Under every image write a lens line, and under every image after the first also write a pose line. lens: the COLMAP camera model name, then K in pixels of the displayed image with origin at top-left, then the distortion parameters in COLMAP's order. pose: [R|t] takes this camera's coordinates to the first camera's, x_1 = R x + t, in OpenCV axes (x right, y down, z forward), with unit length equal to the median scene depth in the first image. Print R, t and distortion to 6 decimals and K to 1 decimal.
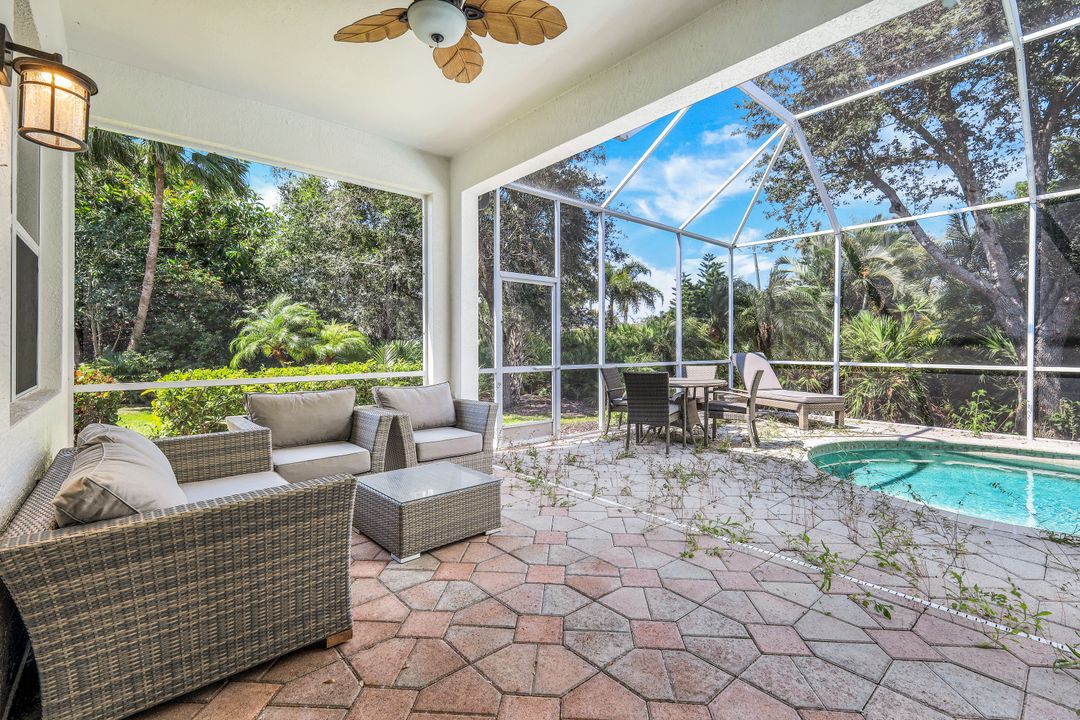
lens RADIAL K [[481.4, 0, 544.4], [0, 481.4, 355.4], [0, 0, 1]] dist [0.000635, -0.000048]
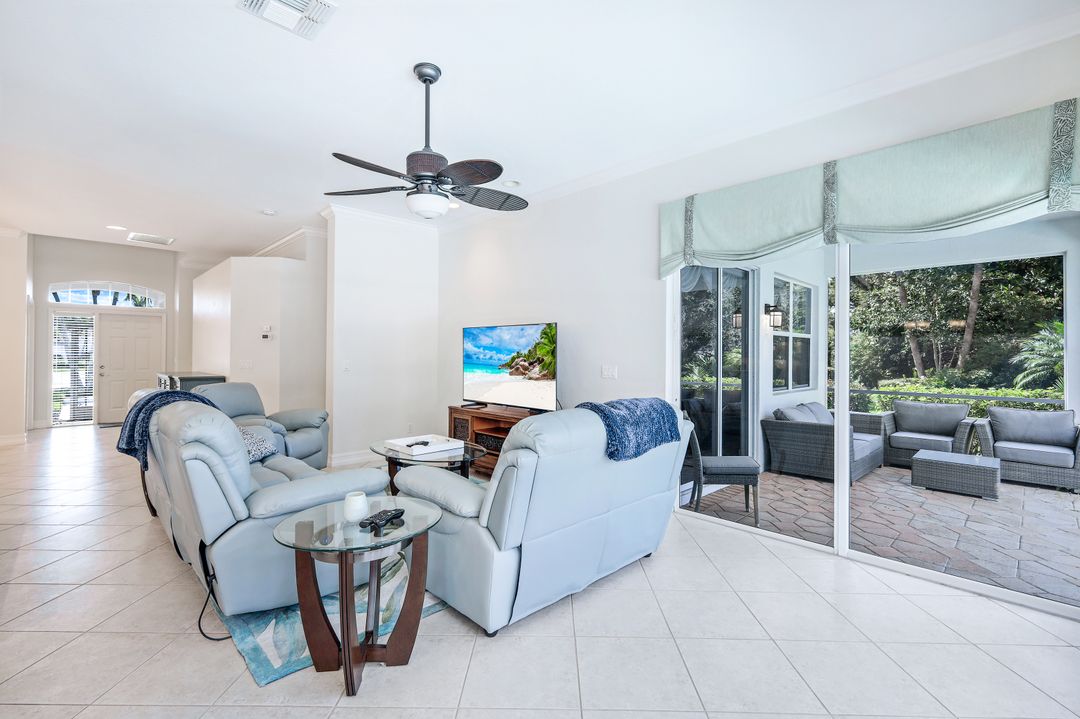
lens RADIAL K [[481.4, 0, 544.4], [0, 481.4, 354.9], [0, 0, 1]] dist [0.000635, -0.000048]
pose [[0.061558, -0.003245, -0.998098, 0.840073], [-0.023147, 0.999721, -0.004678, -0.038623], [0.997835, 0.023391, 0.061466, -0.348442]]
